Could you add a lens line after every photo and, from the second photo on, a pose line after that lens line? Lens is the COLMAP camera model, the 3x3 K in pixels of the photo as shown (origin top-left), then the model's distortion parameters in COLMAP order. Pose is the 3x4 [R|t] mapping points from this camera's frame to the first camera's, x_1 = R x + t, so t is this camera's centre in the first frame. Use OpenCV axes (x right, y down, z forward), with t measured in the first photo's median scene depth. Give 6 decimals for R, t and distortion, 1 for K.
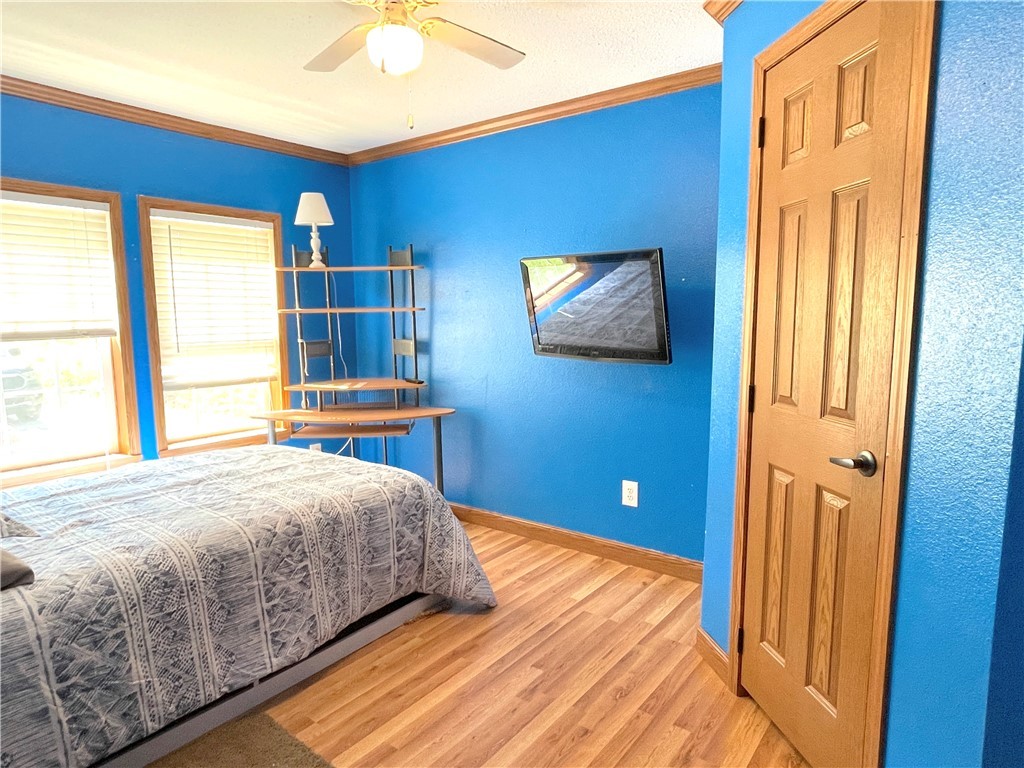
lens RADIAL K [[602.5, 0, 488.3], [0, 602.5, 381.5], [0, 0, 1]] dist [0.005543, -0.009949]
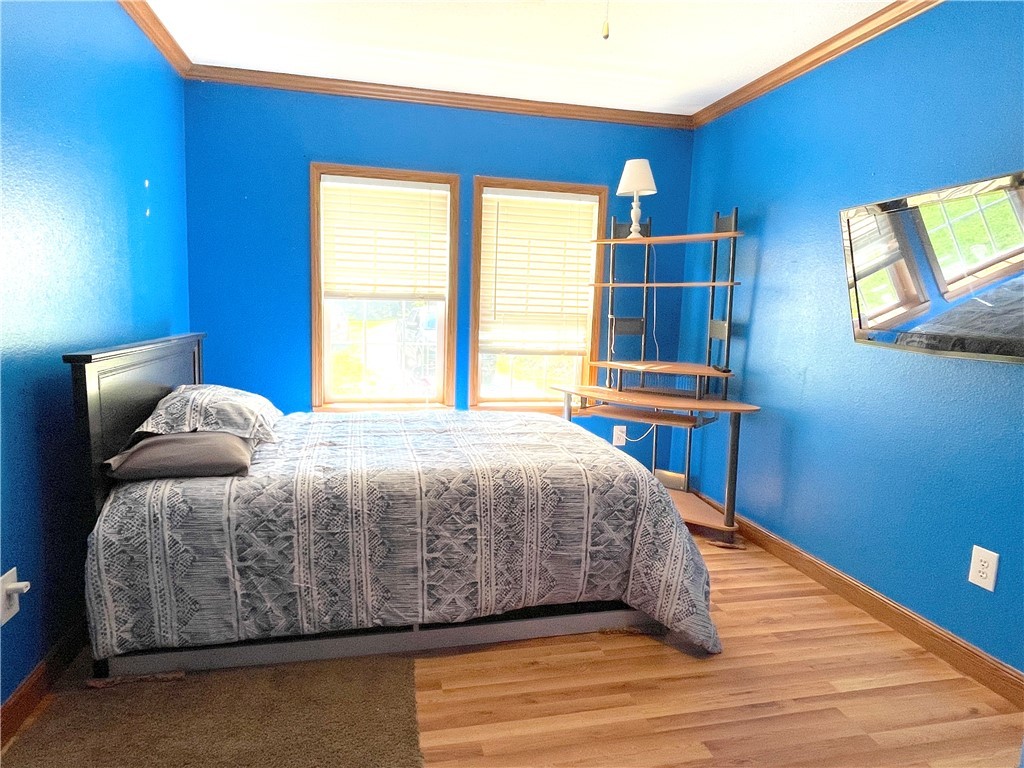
lens RADIAL K [[602.5, 0, 513.4], [0, 602.5, 381.9], [0, 0, 1]] dist [0.005543, -0.009949]
pose [[0.788429, 0.111095, -0.605011, 0.211843], [-0.108427, 0.993255, 0.041087, 0.018127], [0.605494, 0.033205, 0.795156, 0.186209]]
